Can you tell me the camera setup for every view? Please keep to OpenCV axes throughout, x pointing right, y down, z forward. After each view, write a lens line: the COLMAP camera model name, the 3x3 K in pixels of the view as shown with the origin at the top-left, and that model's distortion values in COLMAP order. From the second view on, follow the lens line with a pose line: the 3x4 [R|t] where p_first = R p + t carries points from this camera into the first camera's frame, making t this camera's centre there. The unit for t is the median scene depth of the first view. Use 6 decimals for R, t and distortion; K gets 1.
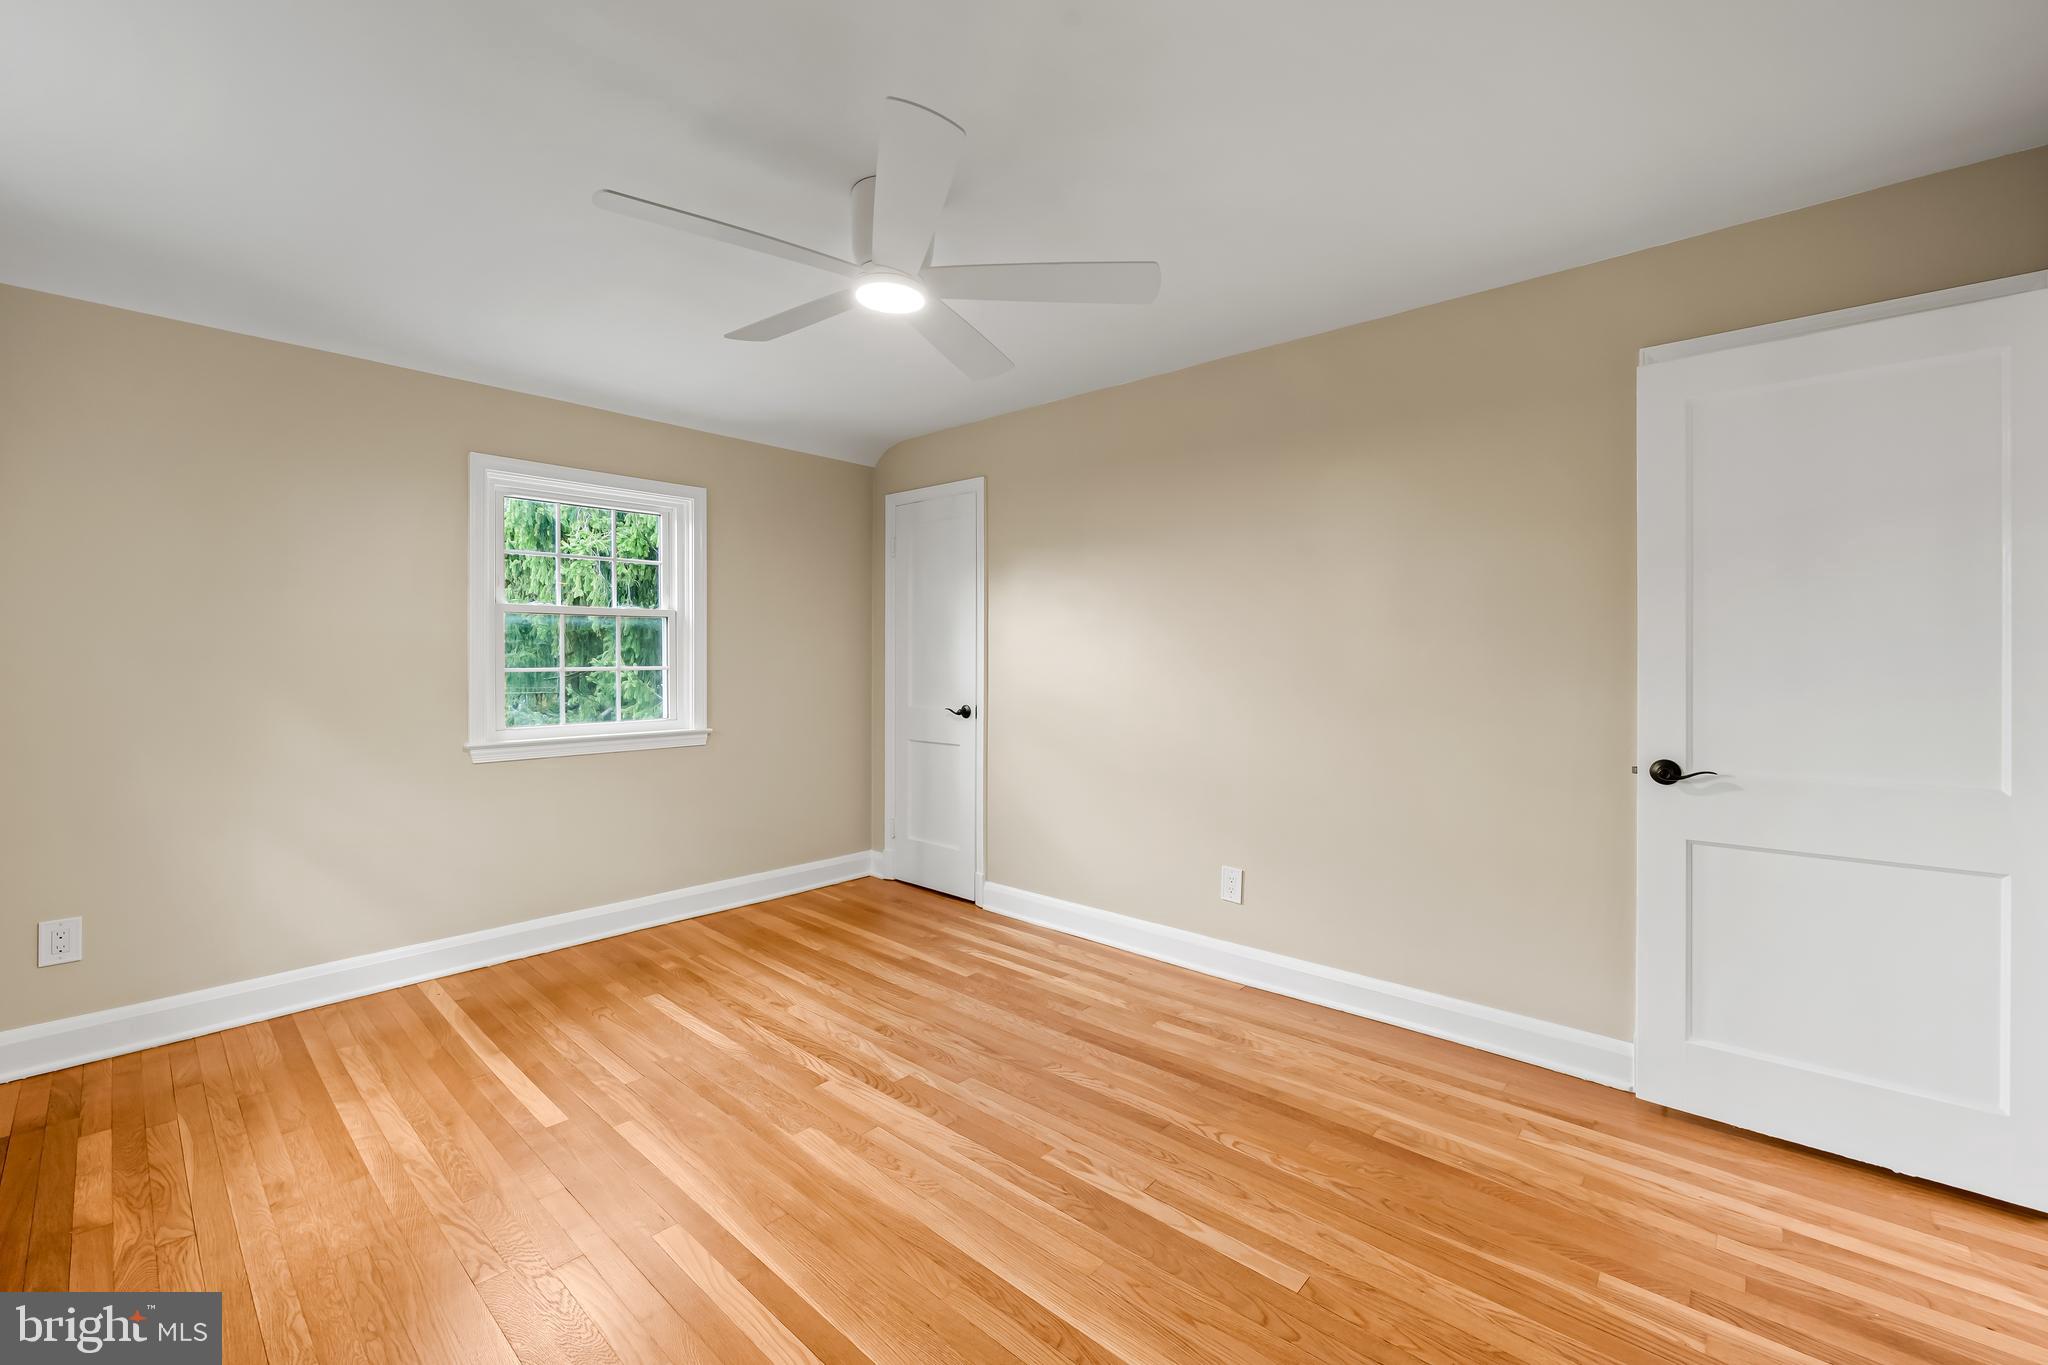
lens RADIAL K [[838.7, 0, 1026.1], [0, 838.7, 663.3], [0, 0, 1]] dist [-0.006223, 0.001223]
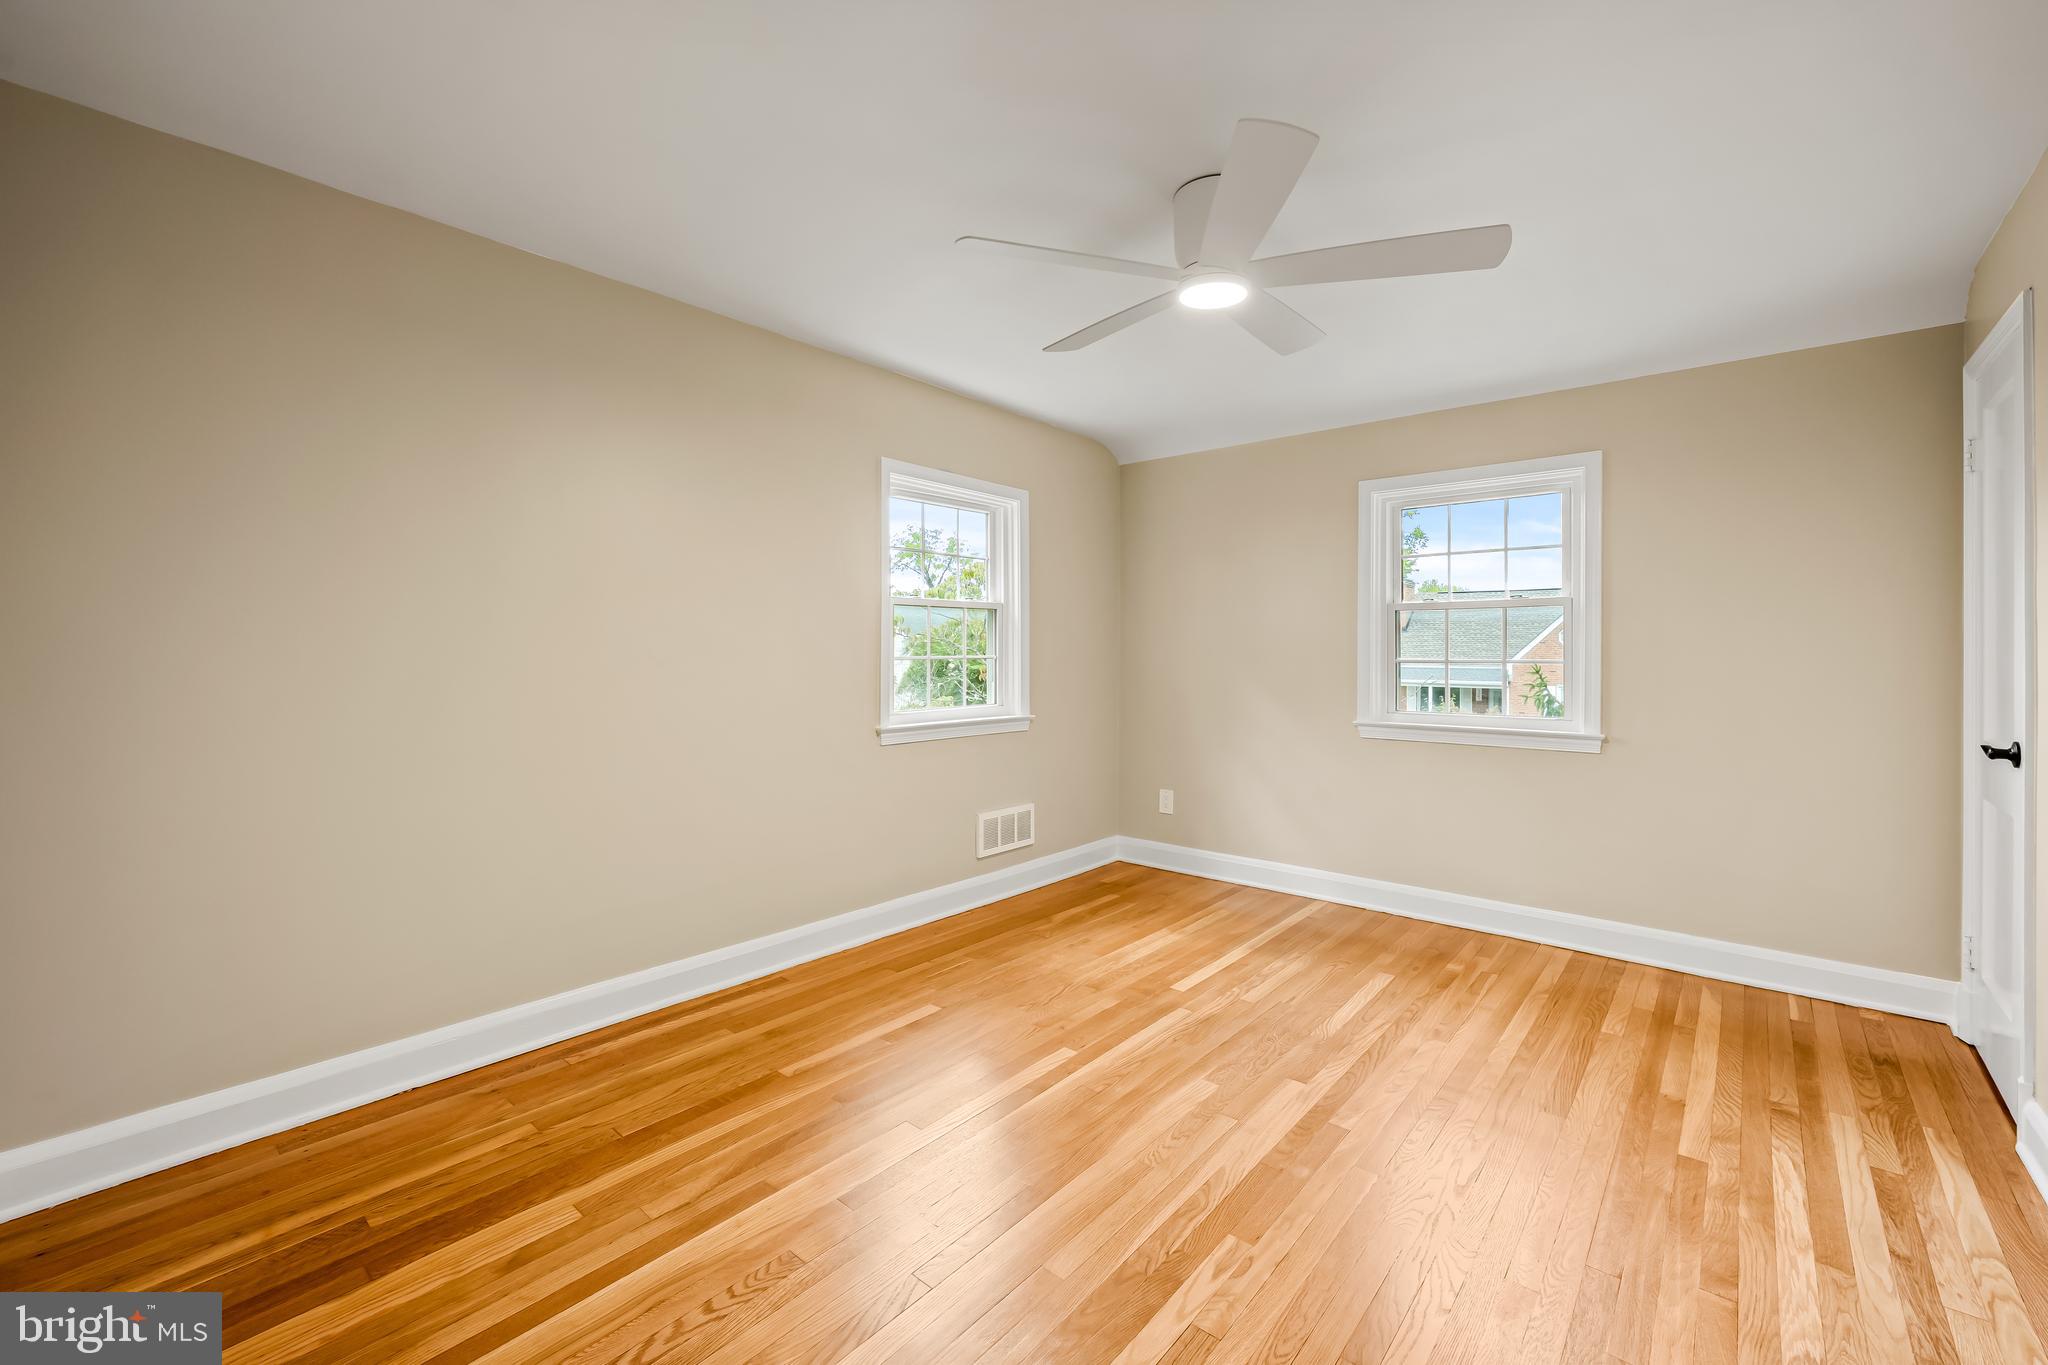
lens RADIAL K [[838.7, 0, 1018.6], [0, 838.7, 653.2], [0, 0, 1]] dist [-0.006223, 0.001223]
pose [[0.014325, 0.001229, -0.999897, 0.602762], [-0.010378, 0.999946, 0.001081, 0.001419], [0.999844, 0.010361, 0.014337, 0.536388]]
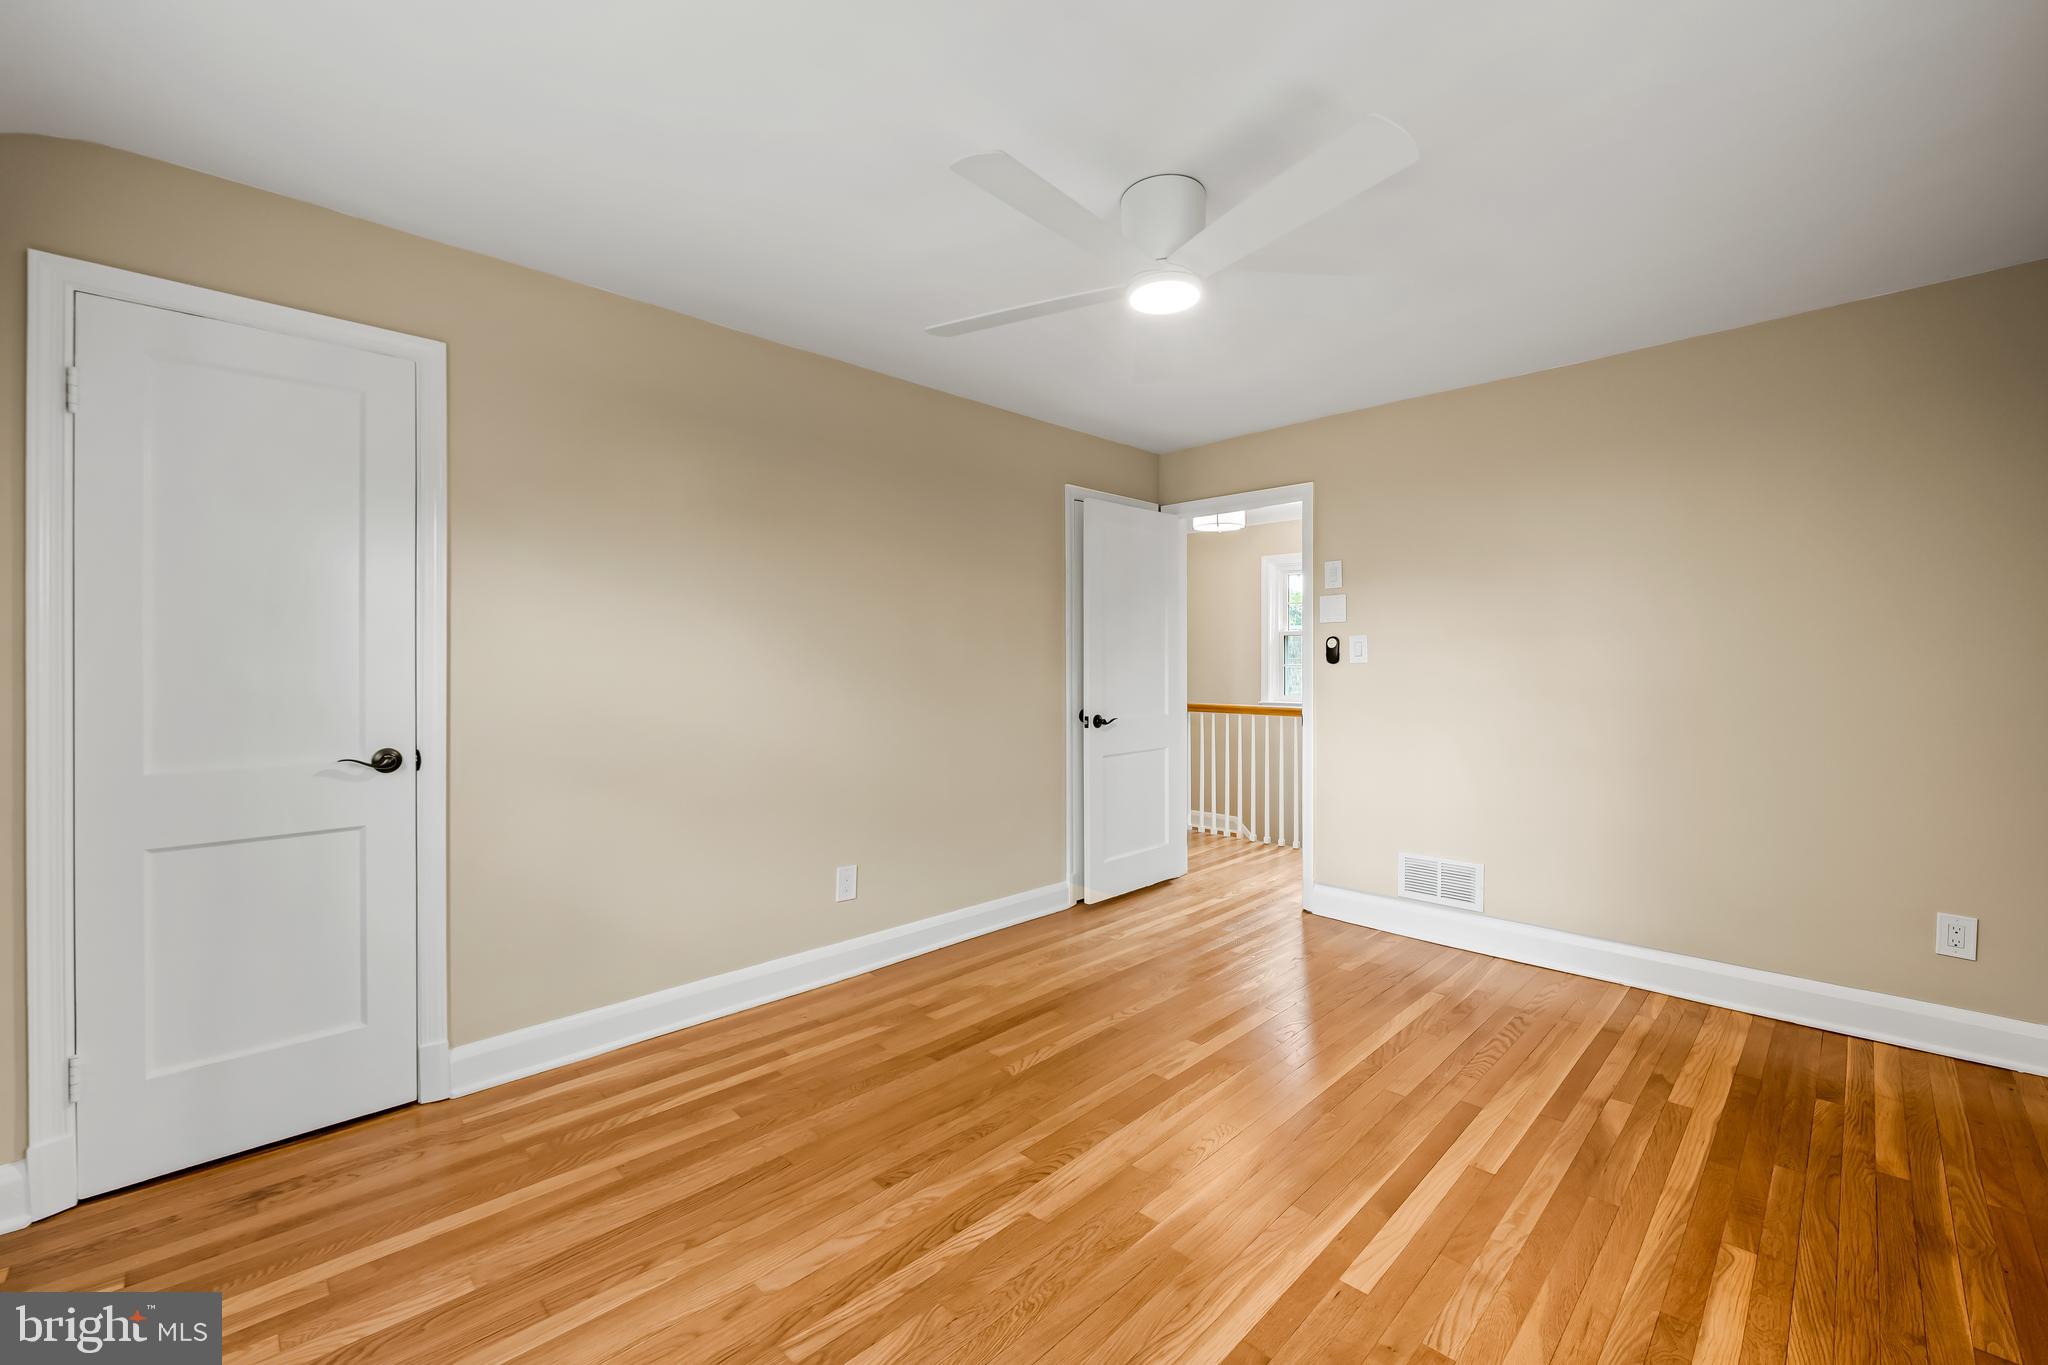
lens RADIAL K [[838.7, 0, 1024.2], [0, 838.7, 655.4], [0, 0, 1]] dist [-0.006223, 0.001223]
pose [[0.054202, 0.006429, 0.998509, -0.827835], [0.006822, 0.999954, -0.006809, -0.004381], [-0.998507, 0.007180, 0.054155, 0.792671]]
